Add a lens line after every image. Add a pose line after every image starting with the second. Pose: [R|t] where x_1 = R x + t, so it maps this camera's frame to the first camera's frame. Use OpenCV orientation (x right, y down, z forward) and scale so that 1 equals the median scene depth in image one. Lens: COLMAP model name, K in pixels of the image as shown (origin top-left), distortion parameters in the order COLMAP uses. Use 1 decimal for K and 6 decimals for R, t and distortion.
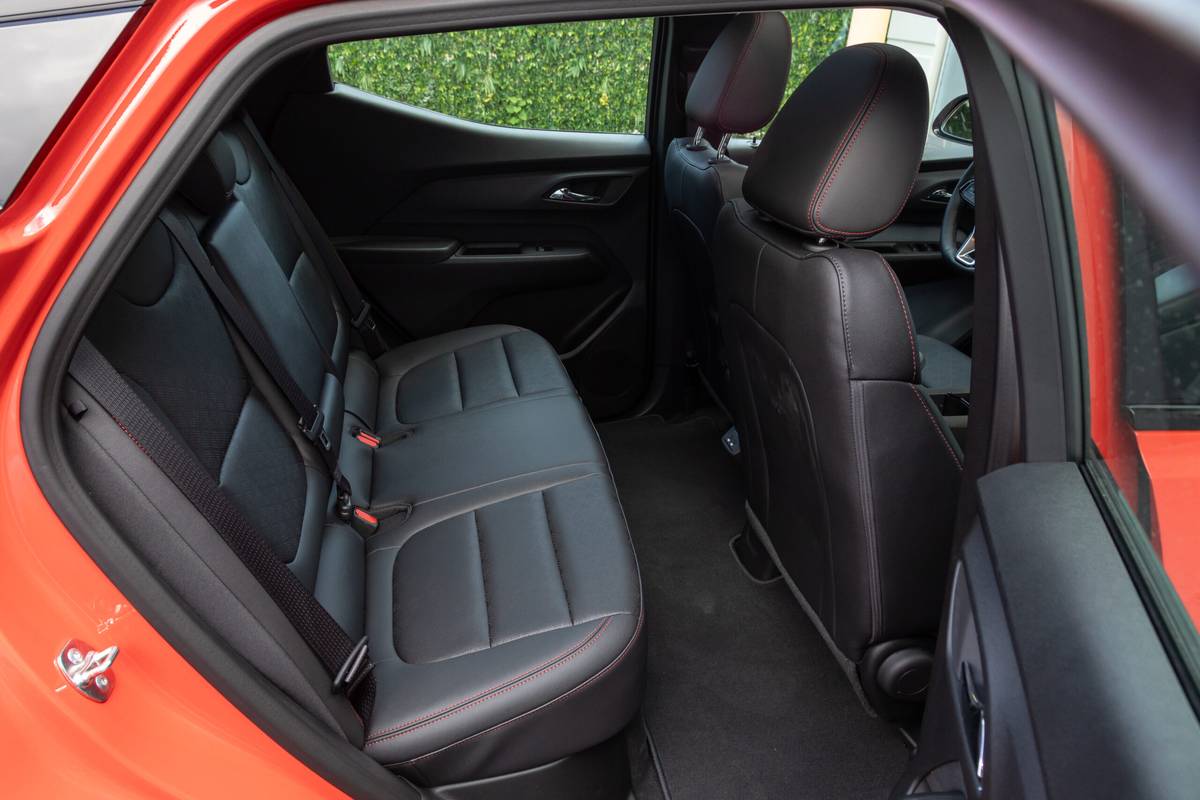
lens RADIAL K [[804.0, 0, 600.0], [0, 804.0, 400.0], [0, 0, 1]] dist [0.004689, 0.000938]
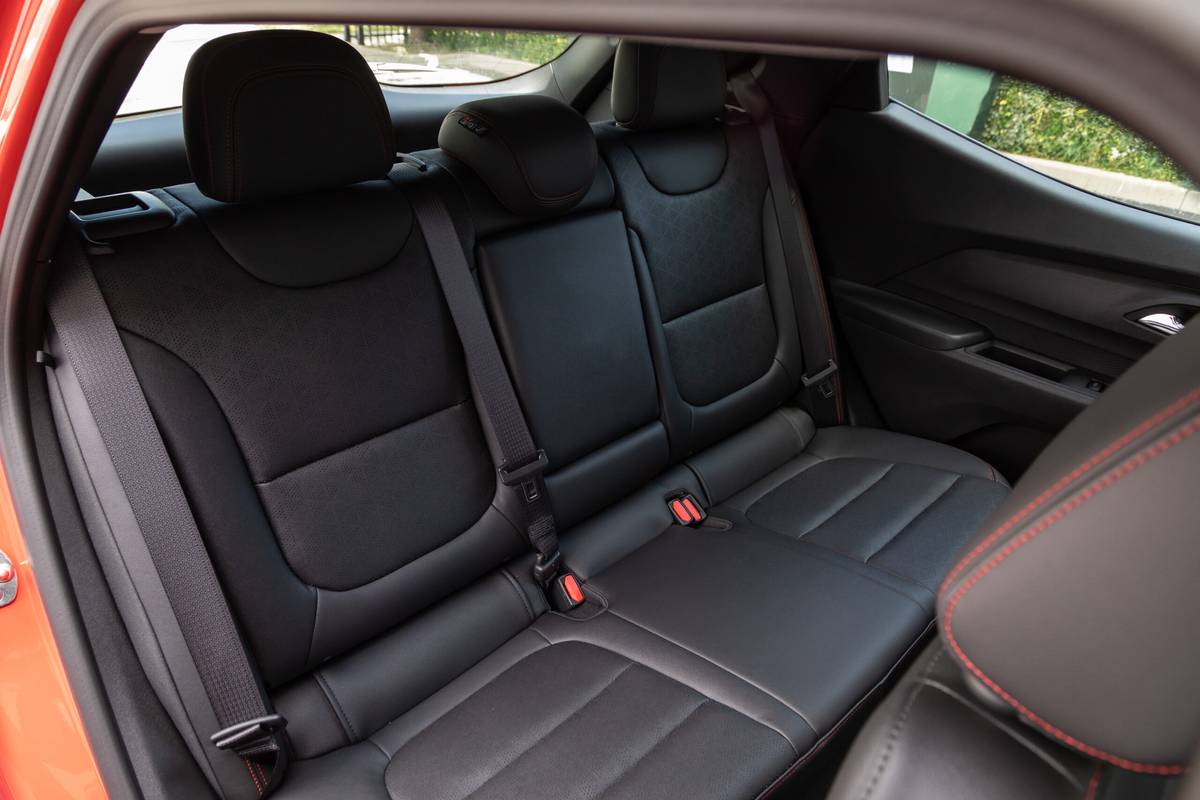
lens RADIAL K [[804.0, 0, 600.0], [0, 804.0, 400.0], [0, 0, 1]] dist [0.004689, 0.000938]
pose [[0.581602, 0.399442, -0.708650, 0.183064], [-0.402761, 0.898270, 0.175771, -0.143673], [0.706769, 0.183188, 0.683315, 0.282354]]
